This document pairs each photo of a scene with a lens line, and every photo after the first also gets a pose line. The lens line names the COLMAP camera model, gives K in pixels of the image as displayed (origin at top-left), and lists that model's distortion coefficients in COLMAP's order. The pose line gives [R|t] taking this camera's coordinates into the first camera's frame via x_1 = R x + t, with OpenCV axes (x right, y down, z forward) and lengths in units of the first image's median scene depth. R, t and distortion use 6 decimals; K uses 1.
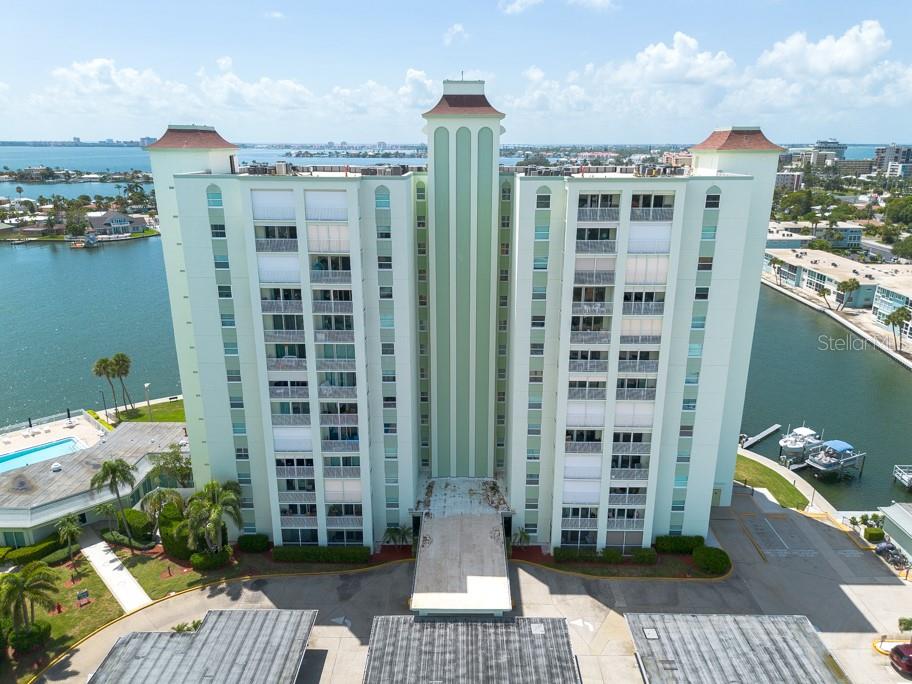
lens RADIAL K [[664.8, 0, 465.1], [0, 664.8, 345.0], [0, 0, 1]] dist [0.058812, -0.057500]
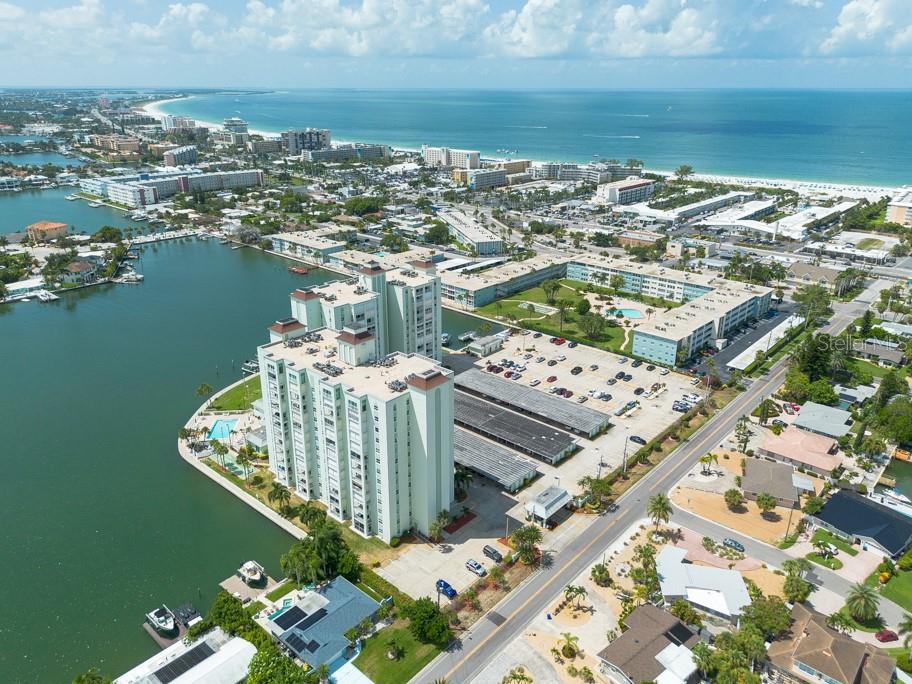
lens RADIAL K [[664.8, 0, 465.1], [0, 664.8, 345.0], [0, 0, 1]] dist [0.058812, -0.057500]
pose [[0.654453, -0.276766, 0.703627, -2.339861], [0.218461, 0.960124, 0.174463, -0.486402], [-0.723855, 0.039537, 0.688819, -1.833603]]
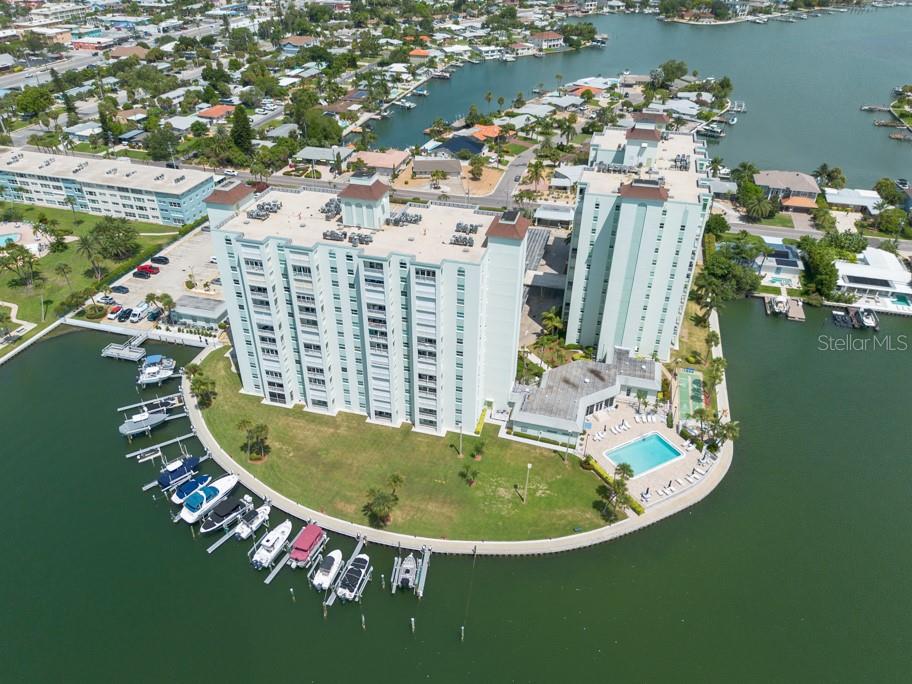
lens RADIAL K [[658.2, 0, 449.0], [0, 658.2, 343.8], [0, 0, 1]] dist [0.057673, -0.055712]
pose [[-0.964997, -0.151905, 0.213787, -0.709173], [0.067471, 0.643936, 0.762099, -1.501793], [-0.253432, 0.749848, -0.611147, 2.461010]]
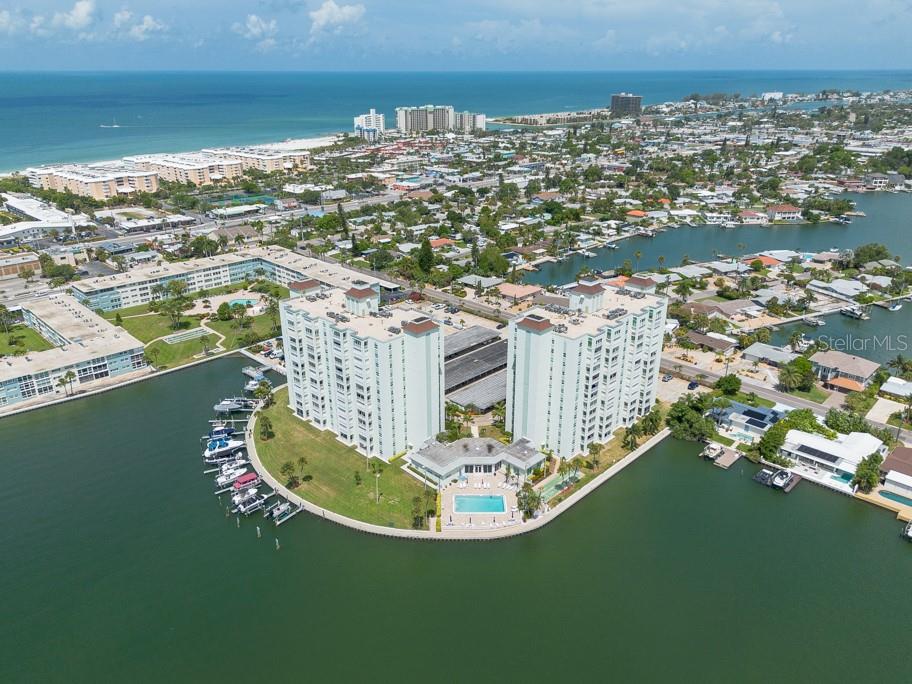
lens RADIAL K [[677.2, 0, 458.3], [0, 677.2, 345.7], [0, 0, 1]] dist [0.094288, -0.135993]
pose [[-0.722514, -0.264074, 0.638935, -2.425016], [0.197101, 0.807144, 0.556479, -1.832387], [-0.662664, 0.527999, -0.531124, 2.549769]]
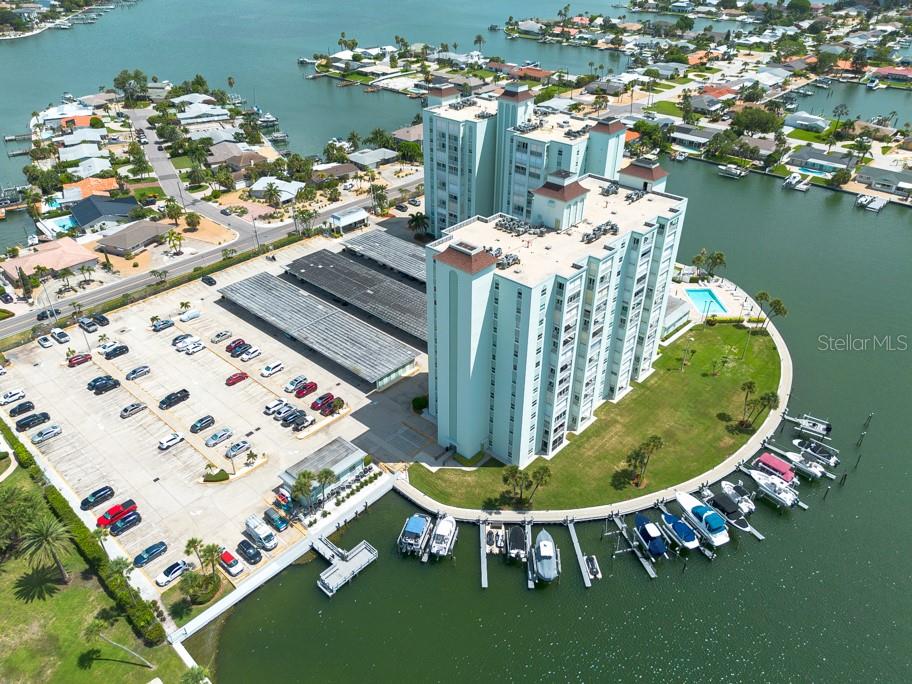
lens RADIAL K [[677.4, 0, 451.9], [0, 677.4, 343.4], [0, 0, 1]] dist [0.058449, -0.062223]
pose [[-0.675172, 0.395203, -0.622862, 1.571382], [-0.215903, 0.701527, 0.679151, -1.287277], [0.705358, 0.593021, -0.388326, 1.814634]]
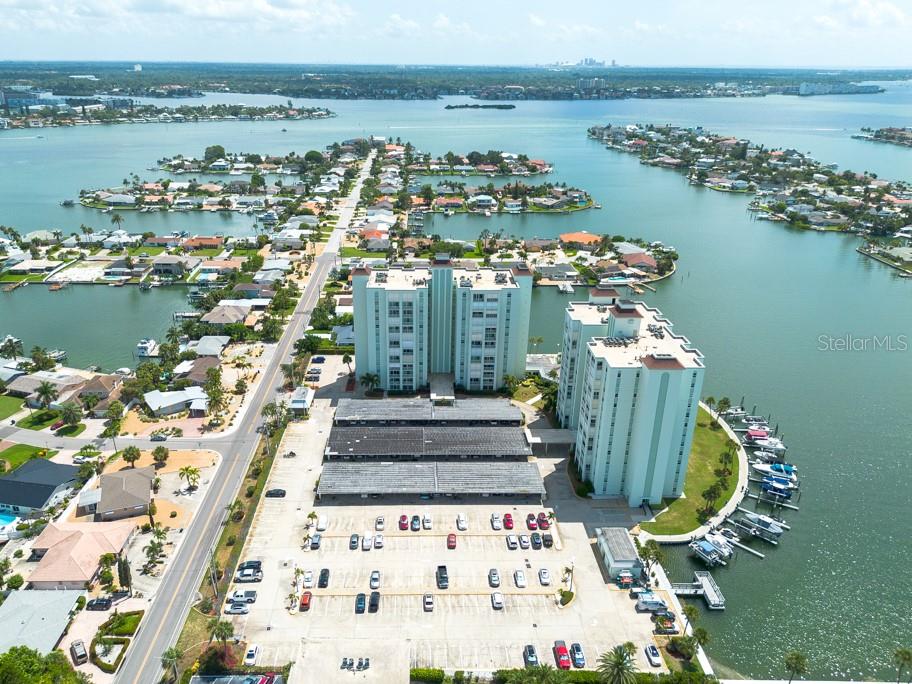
lens RADIAL K [[691.4, 0, 423.1], [0, 691.4, 361.3], [0, 0, 1]] dist [0.066118, -0.064786]
pose [[0.015956, 0.392188, -0.919747, 2.800023], [-0.295791, 0.880543, 0.370340, -1.016758], [0.955119, 0.266144, 0.130056, -0.125061]]
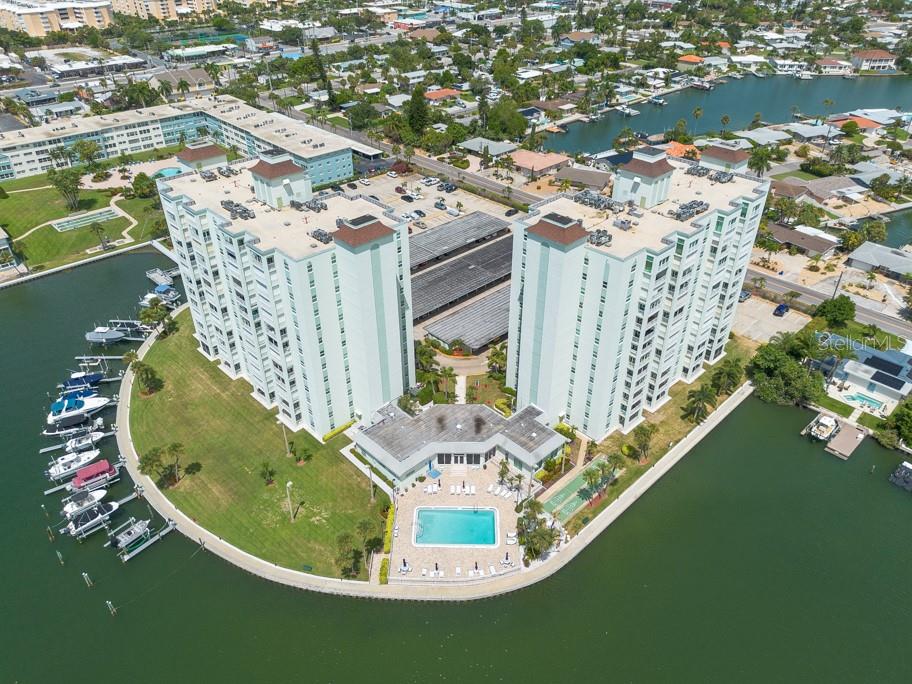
lens RADIAL K [[664.8, 0, 465.1], [0, 664.8, 345.0], [0, 0, 1]] dist [0.058812, -0.057500]
pose [[-0.705273, -0.397873, 0.586759, -1.717557], [0.198189, 0.684008, 0.702036, -1.254768], [-0.680669, 0.611416, -0.403558, 1.751430]]
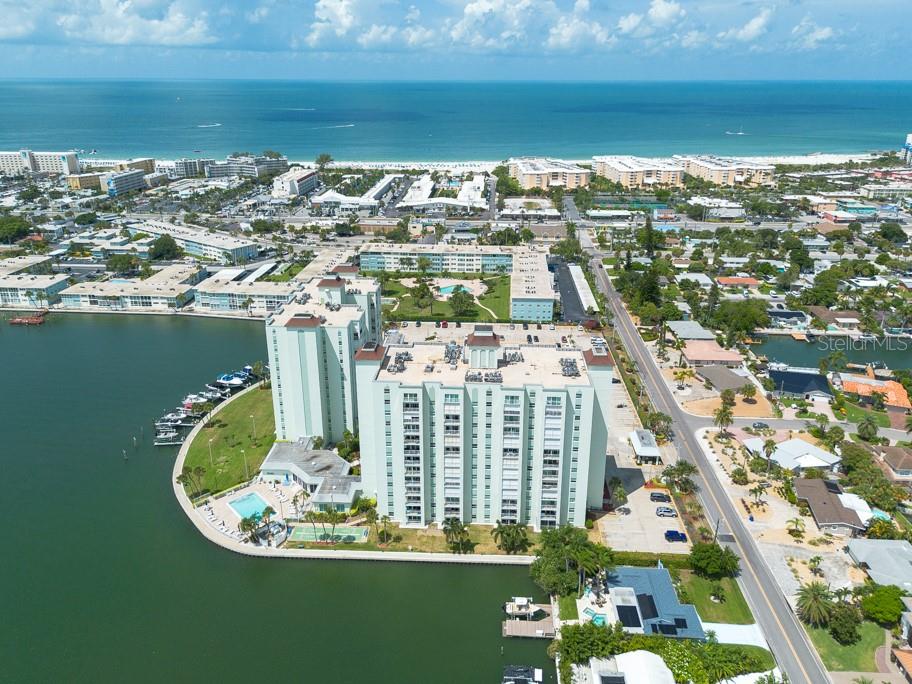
lens RADIAL K [[664.8, 0, 465.1], [0, 664.8, 345.0], [0, 0, 1]] dist [0.058812, -0.057500]
pose [[0.038582, -0.375263, 0.926115, -3.072306], [0.285539, 0.892301, 0.349666, -1.027993], [-0.957590, 0.250951, 0.141579, 0.028481]]
